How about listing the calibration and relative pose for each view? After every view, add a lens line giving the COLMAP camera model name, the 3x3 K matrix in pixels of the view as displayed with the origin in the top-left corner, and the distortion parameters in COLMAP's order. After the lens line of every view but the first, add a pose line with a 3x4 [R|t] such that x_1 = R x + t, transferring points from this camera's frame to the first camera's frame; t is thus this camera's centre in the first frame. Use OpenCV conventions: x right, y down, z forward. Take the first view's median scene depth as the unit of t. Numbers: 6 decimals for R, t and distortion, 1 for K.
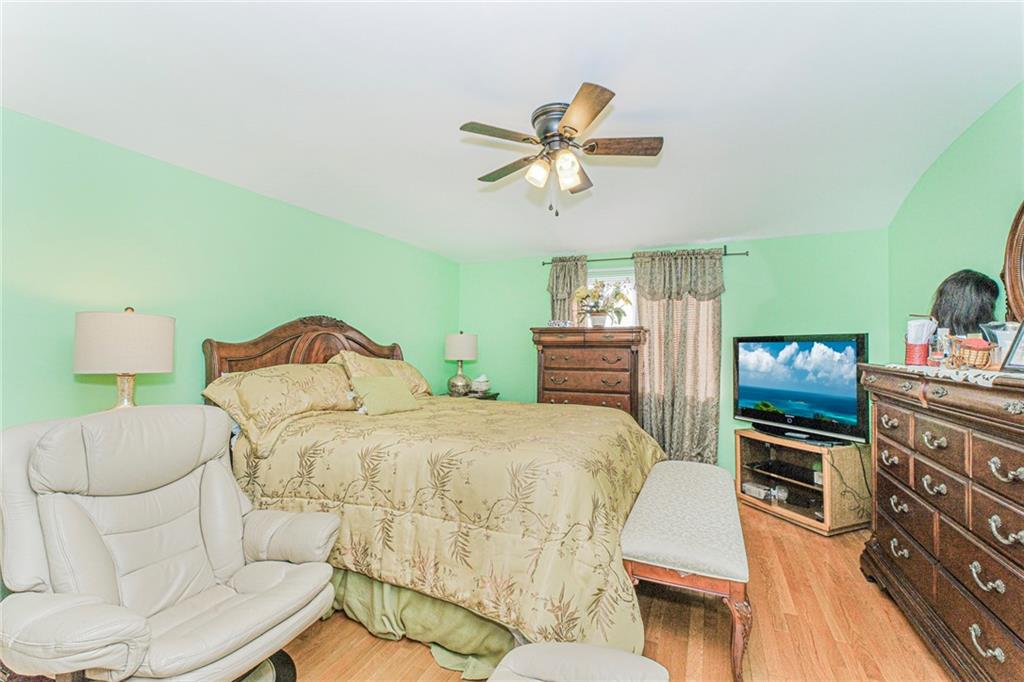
lens RADIAL K [[442.5, 0, 512.0], [0, 442.5, 341.0], [0, 0, 1]] dist [-0.000539, -0.000053]
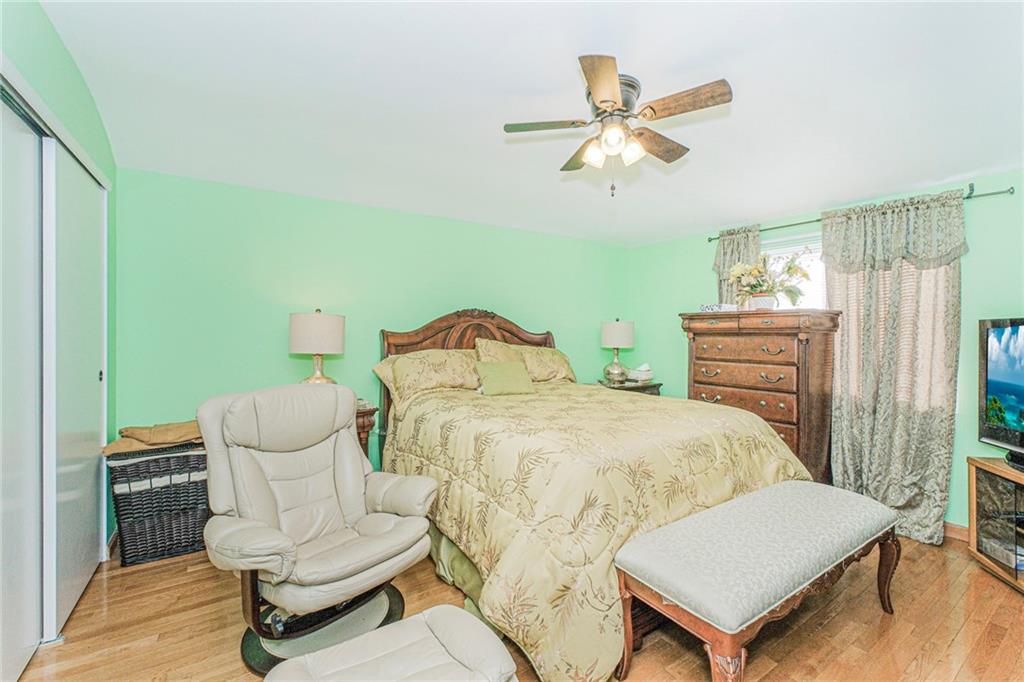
lens RADIAL K [[440.2, 0, 509.3], [0, 440.2, 335.1], [0, 0, 1]] dist [-0.001719, -0.000208]
pose [[0.841714, -0.000836, -0.539923, 0.250722], [0.009939, 0.999853, 0.013947, -0.001740], [0.539832, -0.017106, 0.841599, 0.053820]]
